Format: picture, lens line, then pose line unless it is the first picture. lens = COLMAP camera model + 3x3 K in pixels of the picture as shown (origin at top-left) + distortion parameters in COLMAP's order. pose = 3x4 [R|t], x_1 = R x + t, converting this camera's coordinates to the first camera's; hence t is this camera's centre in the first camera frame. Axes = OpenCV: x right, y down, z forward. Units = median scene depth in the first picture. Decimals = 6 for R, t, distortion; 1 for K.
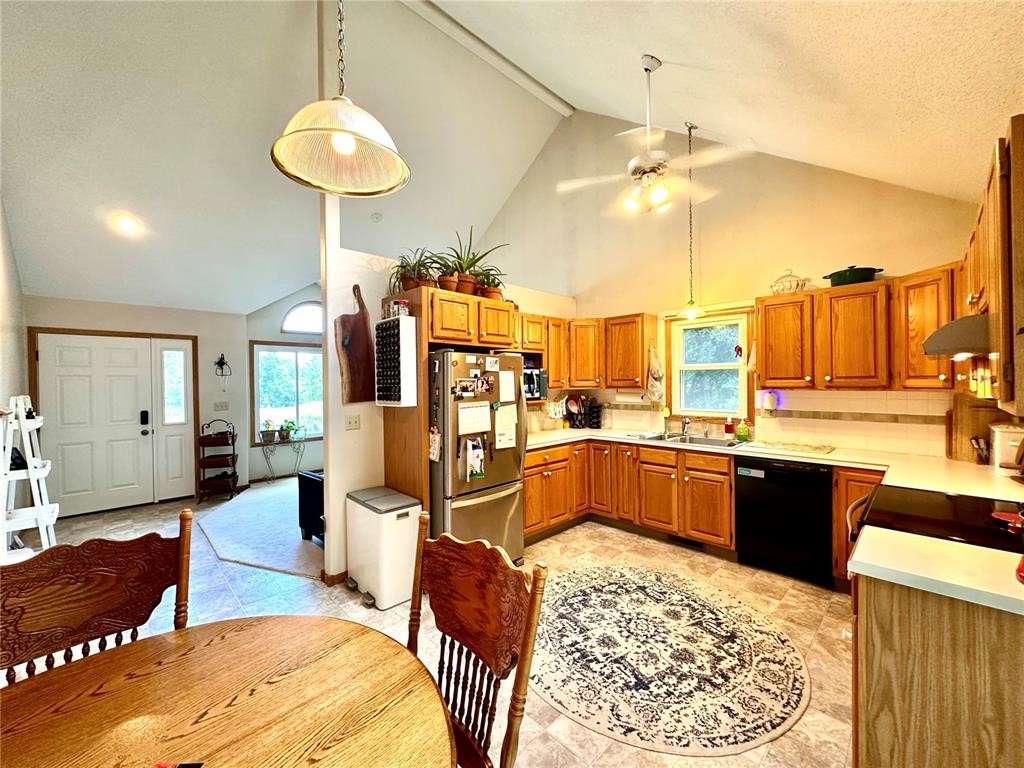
lens RADIAL K [[408.3, 0, 513.0], [0, 408.3, 383.7], [0, 0, 1]] dist [-0.003509, 0.000842]
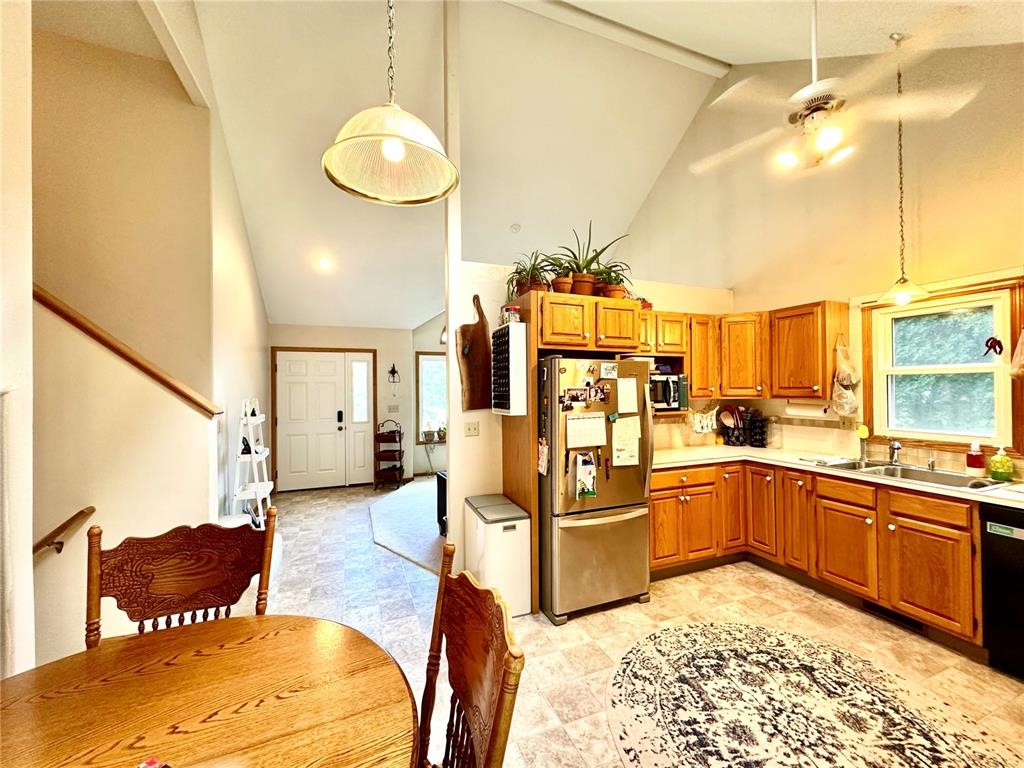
lens RADIAL K [[408.3, 0, 513.0], [0, 408.3, 383.7], [0, 0, 1]] dist [-0.003509, 0.000842]
pose [[0.921981, 0.000014, -0.387235, 0.103323], [-0.004808, 0.999923, -0.011412, -0.008062], [0.387205, 0.012383, 0.921911, 0.095089]]
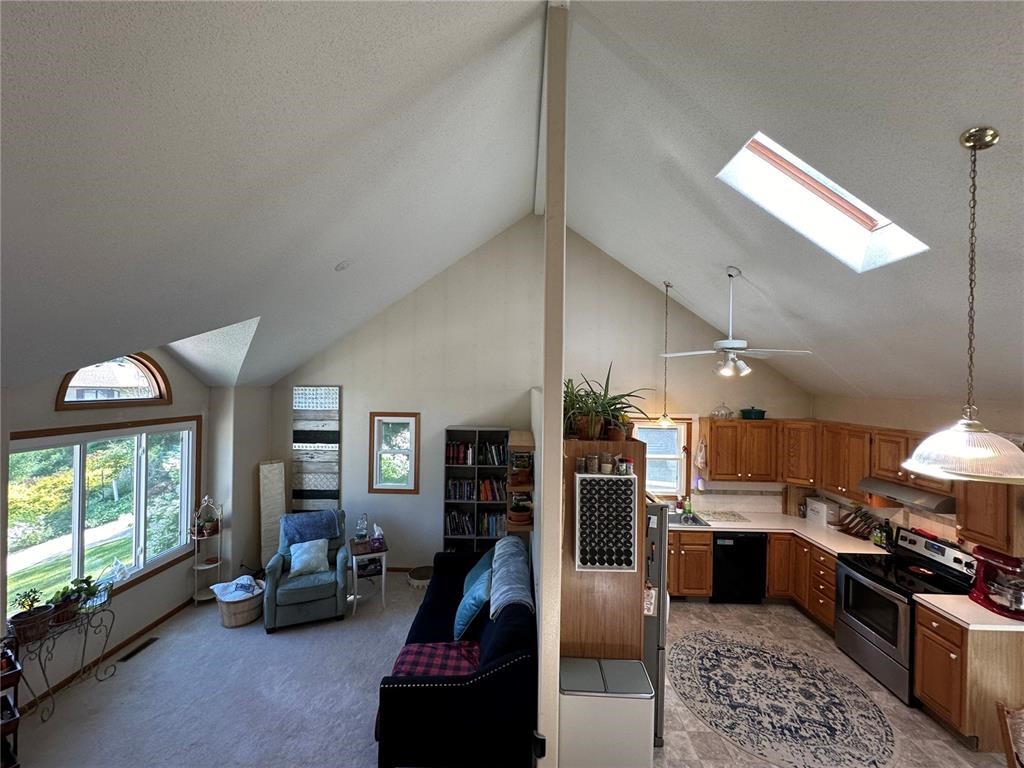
lens RADIAL K [[408.3, 0, 513.0], [0, 408.3, 383.7], [0, 0, 1]] dist [-0.003509, 0.000842]
pose [[0.716353, 0.024845, 0.697295, -1.087027], [-0.019496, 0.999688, -0.015589, -0.342398], [-0.697465, -0.002427, 0.716614, 0.484828]]
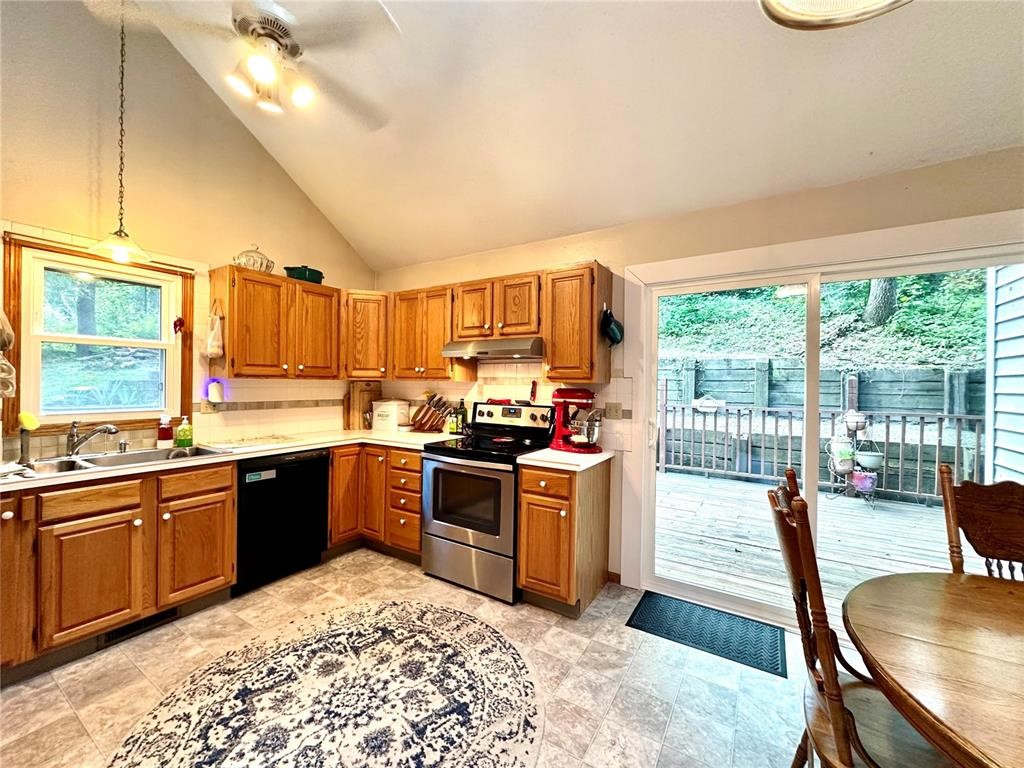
lens RADIAL K [[408.3, 0, 513.0], [0, 408.3, 383.7], [0, 0, 1]] dist [-0.003509, 0.000842]
pose [[-0.235254, 0.006741, 0.971911, -0.365169], [-0.001908, 0.999971, -0.007398, 0.035359], [-0.971932, -0.003595, -0.235234, 0.721441]]
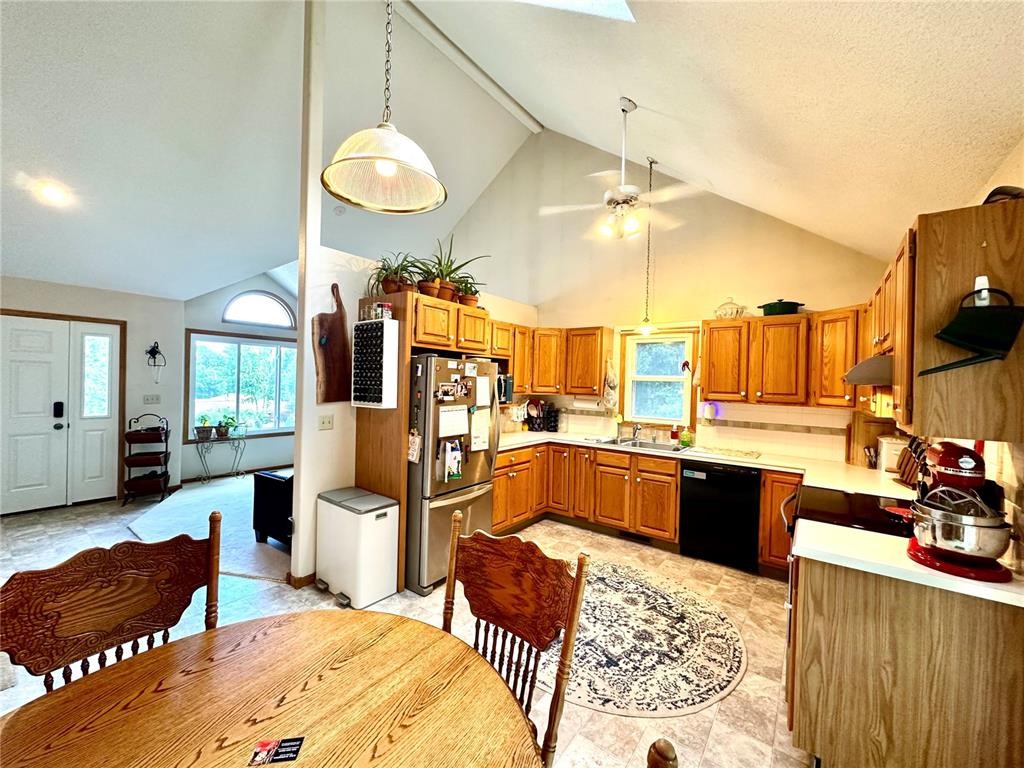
lens RADIAL K [[408.3, 0, 513.0], [0, 408.3, 383.7], [0, 0, 1]] dist [-0.003509, 0.000842]
pose [[0.987743, 0.037025, 0.151634, -0.102130], [-0.037167, 0.999307, -0.001903, -0.014421], [-0.151600, -0.003756, 0.988435, -0.048117]]
